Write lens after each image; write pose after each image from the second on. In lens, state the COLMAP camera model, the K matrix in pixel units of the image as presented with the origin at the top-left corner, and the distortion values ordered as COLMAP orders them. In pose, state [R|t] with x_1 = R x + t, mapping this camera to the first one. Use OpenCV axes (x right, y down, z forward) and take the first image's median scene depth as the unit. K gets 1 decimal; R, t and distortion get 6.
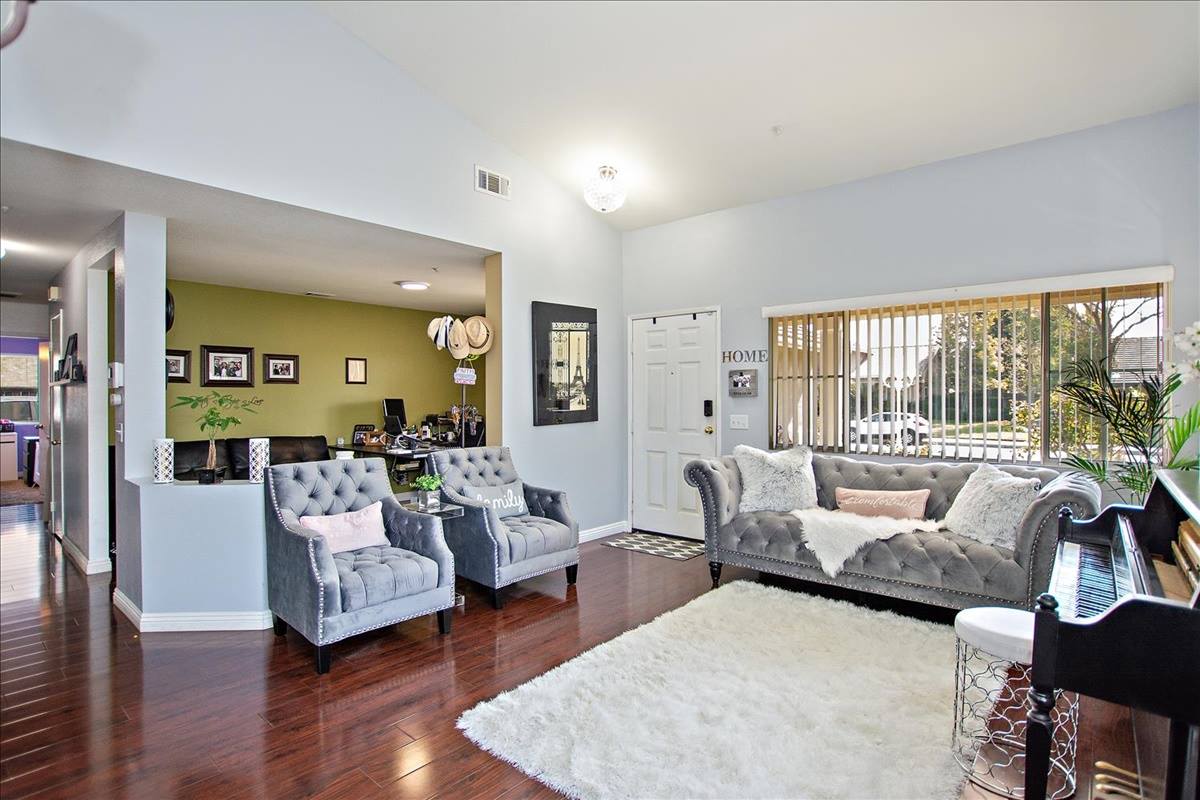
lens RADIAL K [[606.7, 0, 606.0], [0, 606.7, 404.8], [0, 0, 1]] dist [-0.004171, 0.000916]
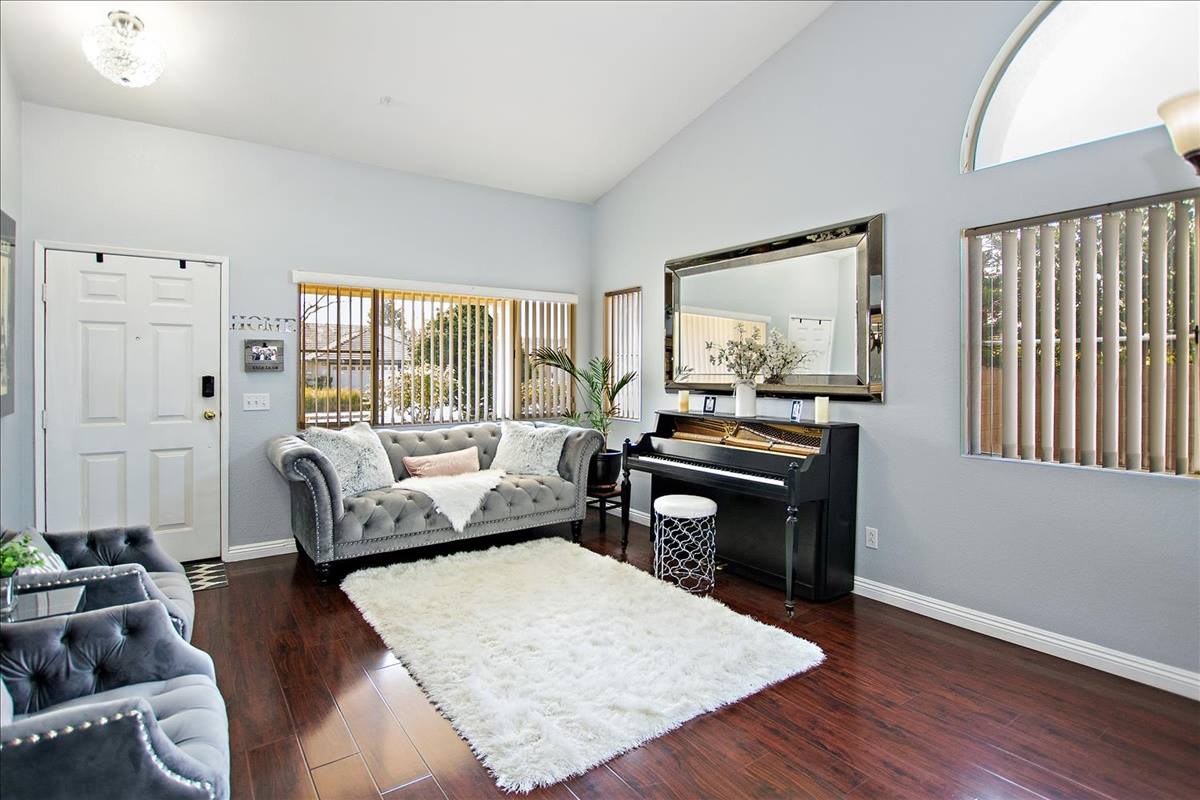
lens RADIAL K [[606.7, 0, 596.7], [0, 606.7, 377.3], [0, 0, 1]] dist [-0.004171, 0.000916]
pose [[0.261122, -0.009407, 0.965260, -0.479925], [0.015725, 0.999861, 0.005490, -0.002973], [-0.965178, 0.013745, 0.261234, 0.346630]]
